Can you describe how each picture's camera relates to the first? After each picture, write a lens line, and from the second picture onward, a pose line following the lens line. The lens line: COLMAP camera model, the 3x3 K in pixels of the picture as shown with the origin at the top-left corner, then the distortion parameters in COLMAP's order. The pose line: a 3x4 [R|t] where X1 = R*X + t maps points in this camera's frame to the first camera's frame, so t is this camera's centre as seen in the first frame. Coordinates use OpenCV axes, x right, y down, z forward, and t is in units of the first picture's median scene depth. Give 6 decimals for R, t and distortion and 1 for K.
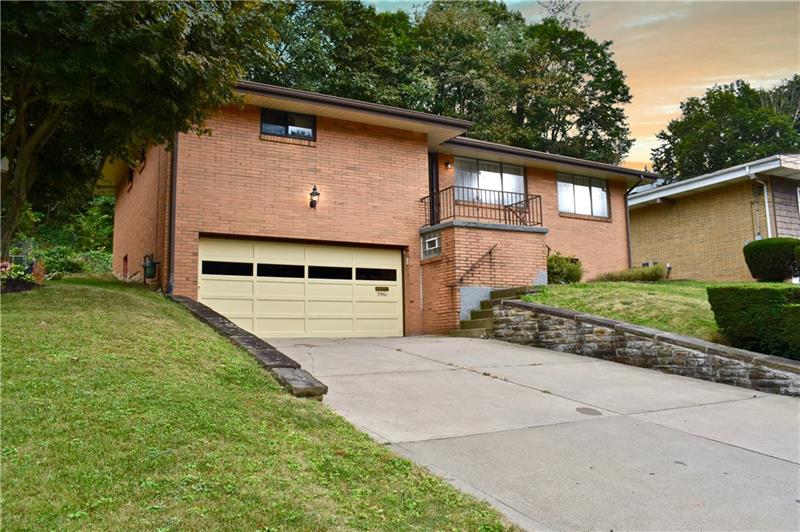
lens RADIAL K [[632.3, 0, 400.3], [0, 632.3, 264.5], [0, 0, 1]] dist [-0.063564, -0.000720]
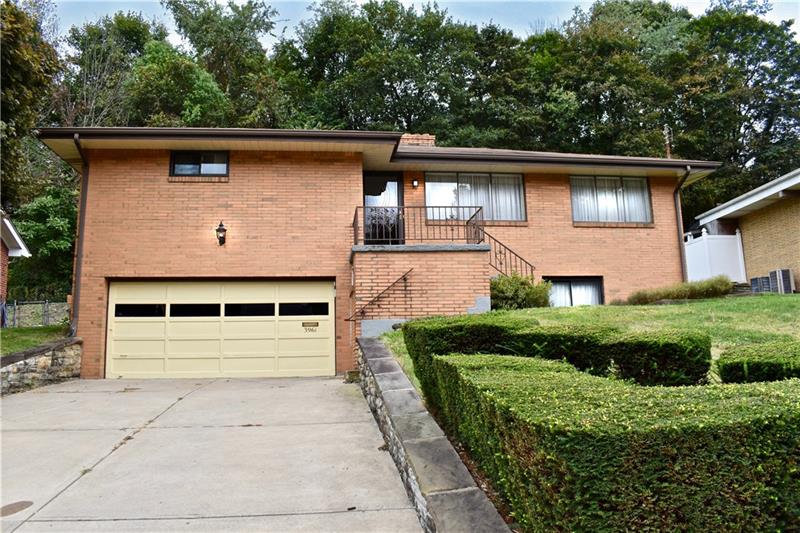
lens RADIAL K [[601.4, 0, 399.6], [0, 601.4, 264.4], [0, 0, 1]] dist [-0.080194, 0.002856]
pose [[0.927086, -0.069179, -0.368409, 0.423554], [0.053015, 0.997142, -0.053832, 0.005310], [0.371080, 0.030376, 0.928104, 0.227969]]
